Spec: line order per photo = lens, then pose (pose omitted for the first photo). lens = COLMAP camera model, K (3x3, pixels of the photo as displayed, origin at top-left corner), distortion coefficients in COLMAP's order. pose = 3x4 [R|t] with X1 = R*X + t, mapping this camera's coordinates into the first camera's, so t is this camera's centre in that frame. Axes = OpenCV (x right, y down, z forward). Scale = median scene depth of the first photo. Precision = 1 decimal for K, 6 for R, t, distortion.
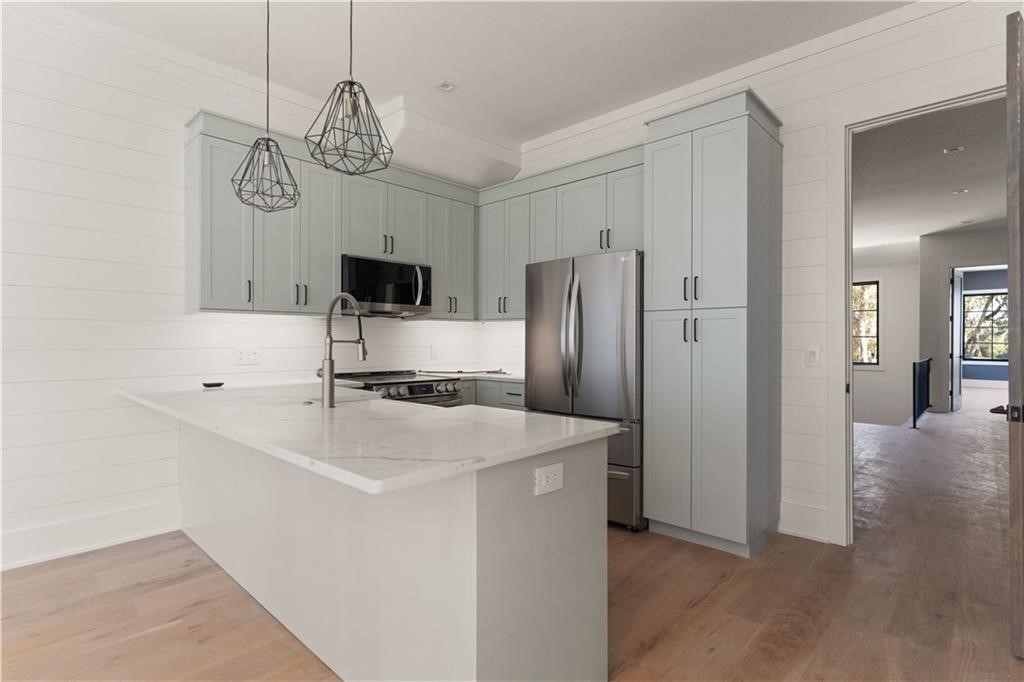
lens RADIAL K [[507.3, 0, 511.8], [0, 507.3, 341.5], [0, 0, 1]] dist [-0.000914, -0.000059]
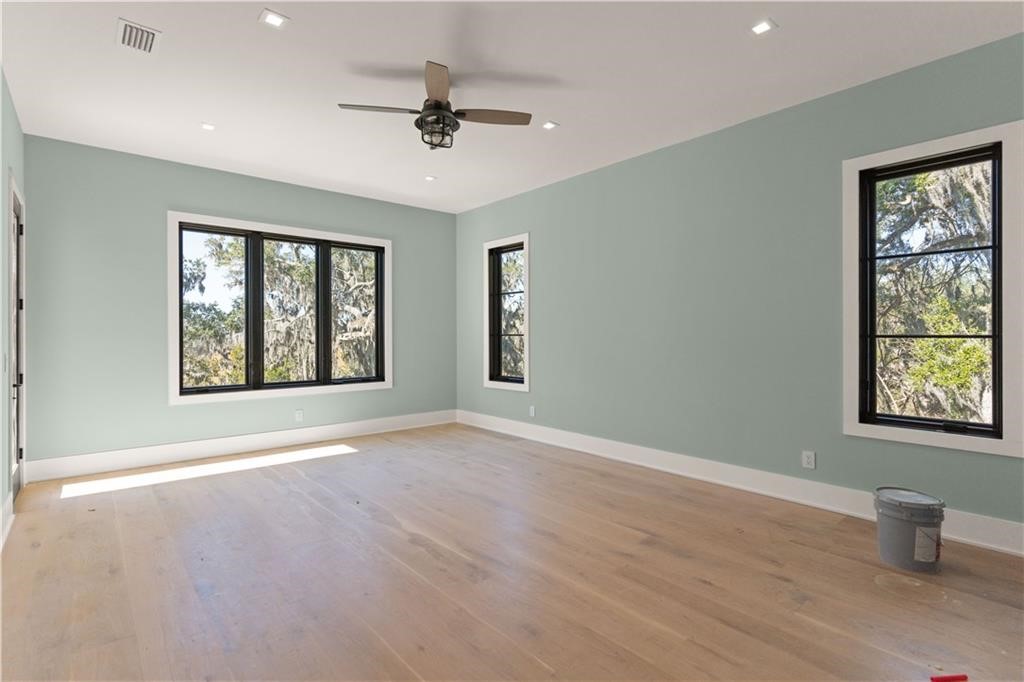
lens RADIAL K [[506.2, 0, 512.9], [0, 506.2, 344.6], [0, 0, 1]] dist [0.002628, 0.000281]
pose [[0.990911, -0.004559, -0.134438, 0.481570], [0.004817, 0.999987, 0.001595, -0.004732], [0.134429, -0.002228, 0.990921, 0.668248]]
